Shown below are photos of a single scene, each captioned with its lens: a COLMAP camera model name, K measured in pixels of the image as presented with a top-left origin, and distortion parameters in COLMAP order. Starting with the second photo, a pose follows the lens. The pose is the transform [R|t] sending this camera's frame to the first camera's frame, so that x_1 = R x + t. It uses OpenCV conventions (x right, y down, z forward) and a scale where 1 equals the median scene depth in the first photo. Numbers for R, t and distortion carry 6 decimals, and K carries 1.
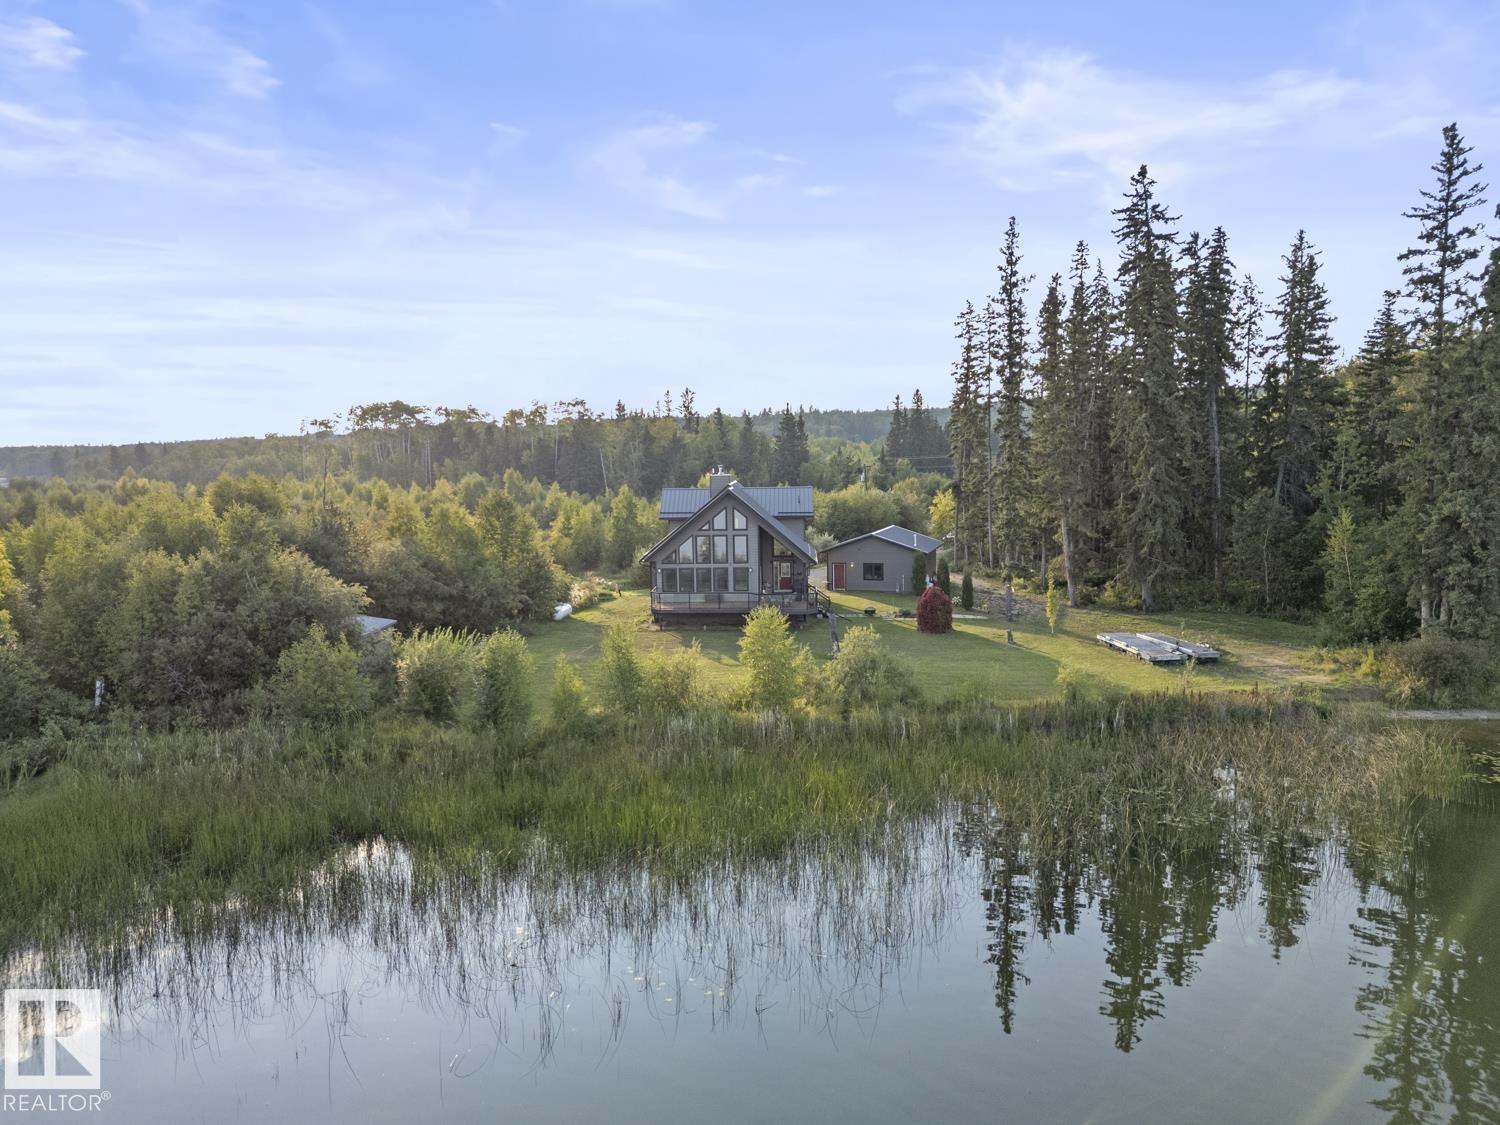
lens RADIAL K [[1097.2, 0, 787.2], [0, 1097.2, 559.6], [0, 0, 1]] dist [0.056964, 0.002034]
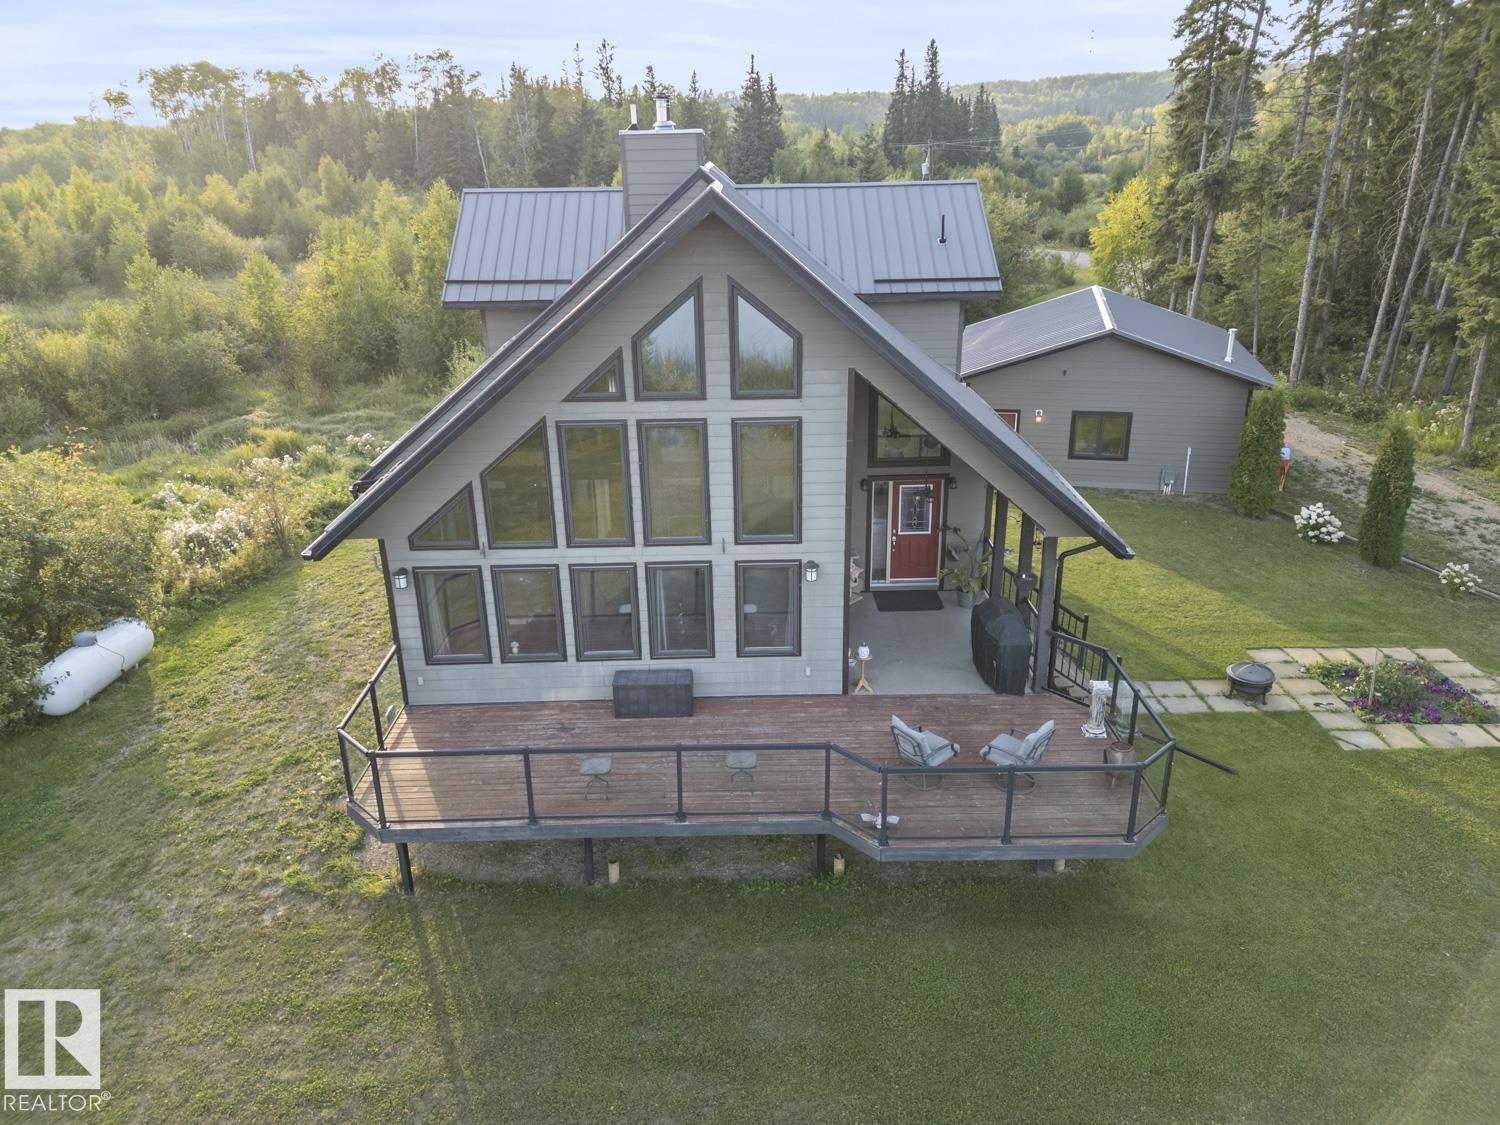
lens RADIAL K [[1061.0, 0, 750.0], [0, 1061.0, 562.5], [0, 0, 1]] dist [0.008988, 0.005873]
pose [[0.999706, -0.009256, 0.022391, -0.021512], [0.002890, 0.963109, 0.269098, -0.021580], [-0.024056, -0.268954, 0.962853, 0.335023]]
